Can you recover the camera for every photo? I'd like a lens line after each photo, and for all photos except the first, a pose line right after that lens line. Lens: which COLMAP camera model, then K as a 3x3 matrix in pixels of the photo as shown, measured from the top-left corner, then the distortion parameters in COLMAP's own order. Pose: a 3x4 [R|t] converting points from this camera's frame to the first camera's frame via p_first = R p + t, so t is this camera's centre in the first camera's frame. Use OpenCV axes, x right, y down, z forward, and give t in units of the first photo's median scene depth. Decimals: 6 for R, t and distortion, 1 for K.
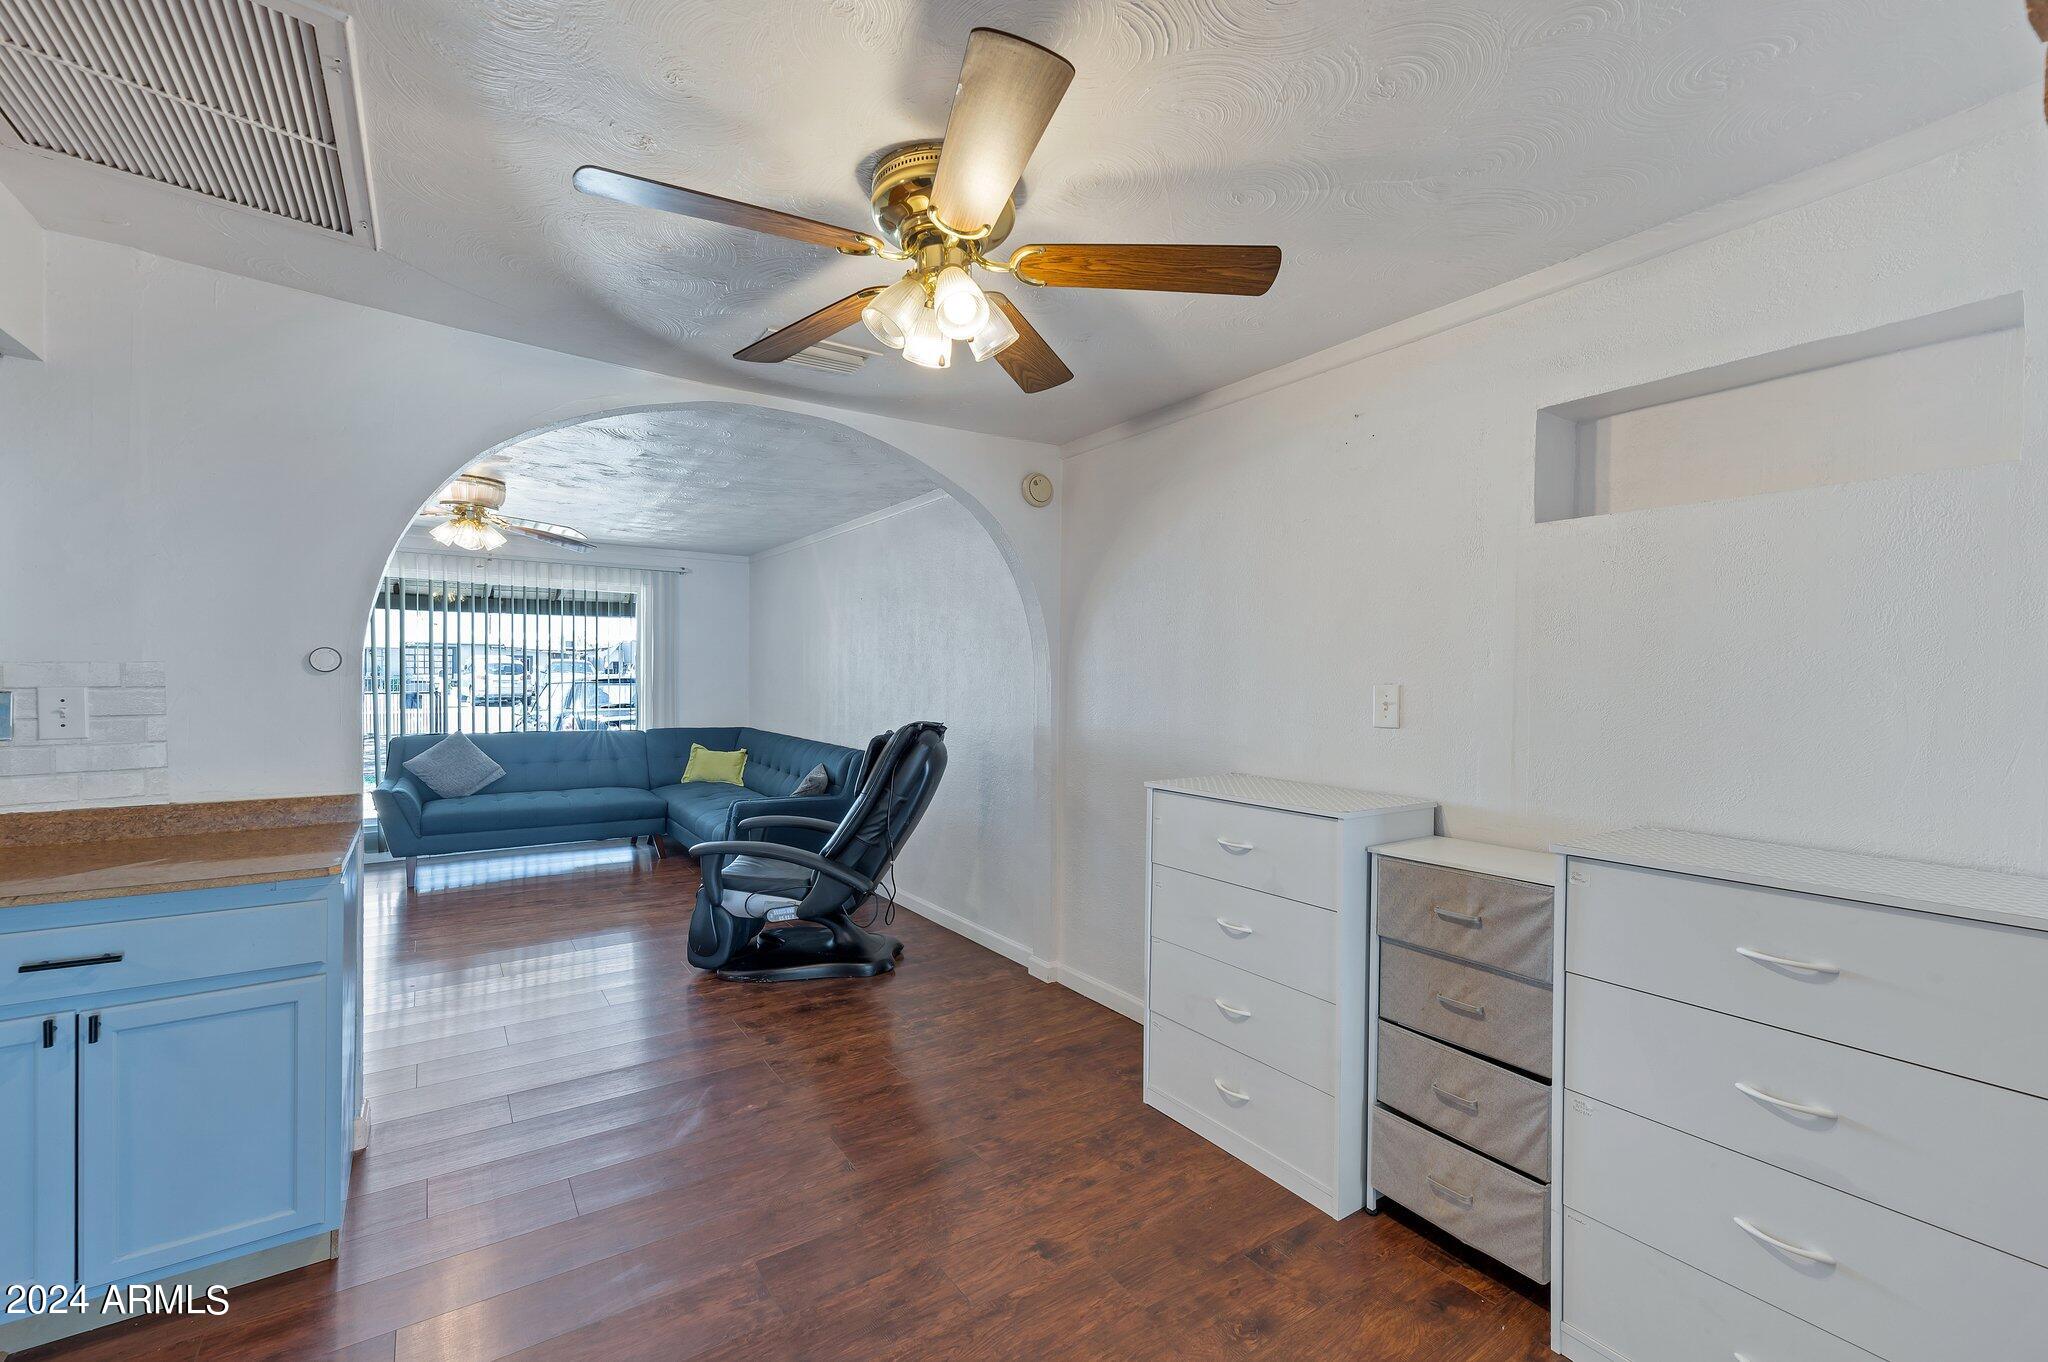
lens RADIAL K [[851.8, 0, 1024.0], [0, 851.8, 681.0], [0, 0, 1]] dist [0.001519, 0.000044]
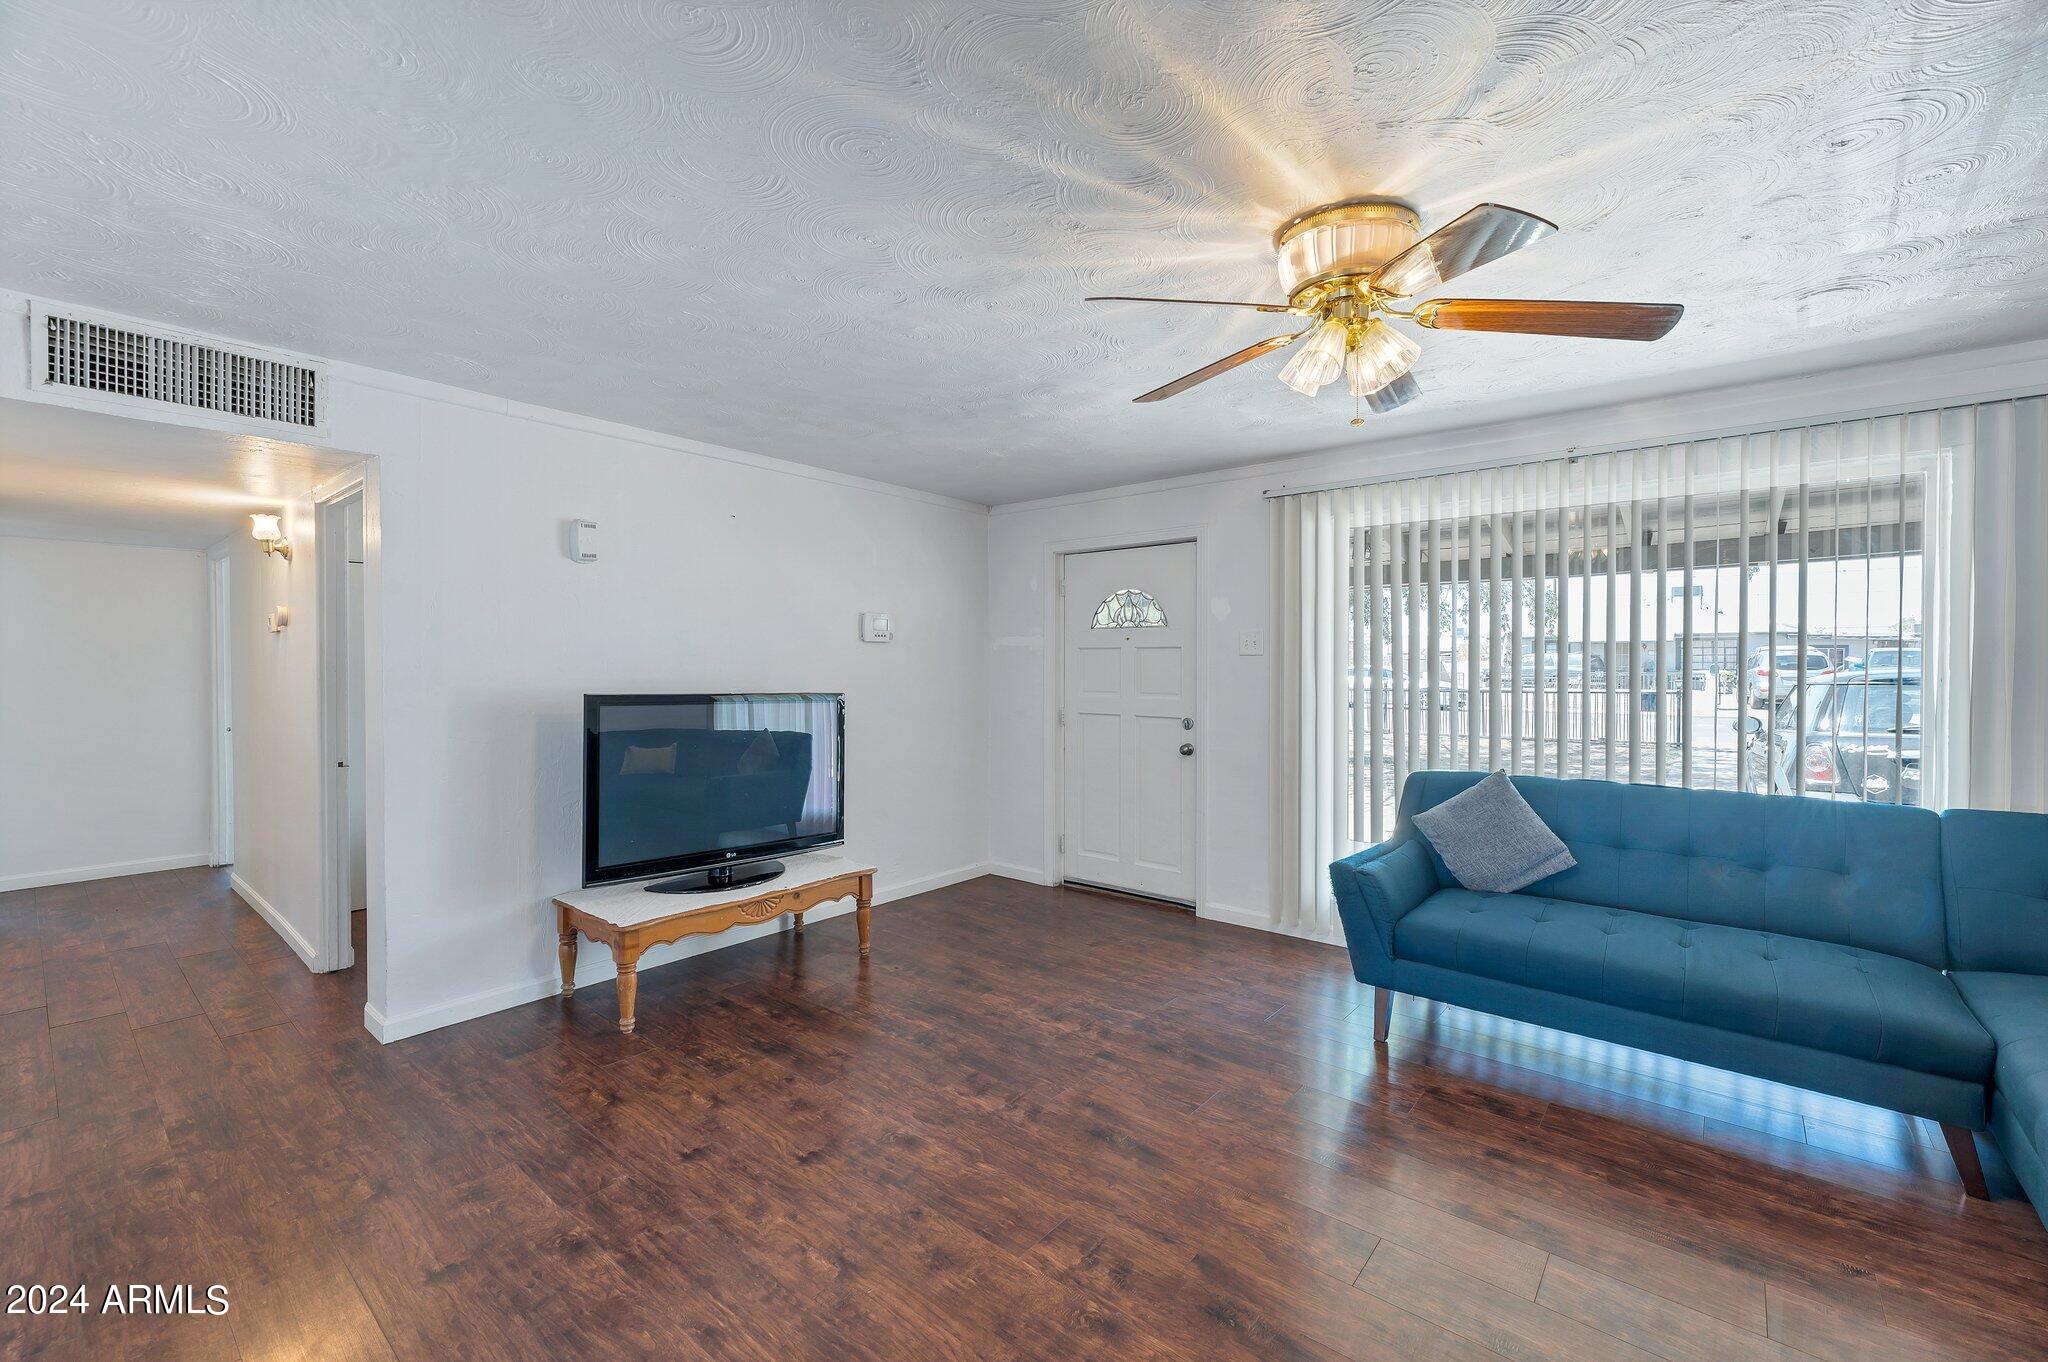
lens RADIAL K [[851.8, 0, 1024.0], [0, 851.8, 681.0], [0, 0, 1]] dist [0.001519, 0.000044]
pose [[0.263007, 0.002304, -0.964791, -0.178206], [0.003490, 0.999988, 0.003339, -0.007365], [0.964788, -0.004245, 0.262995, 0.498018]]
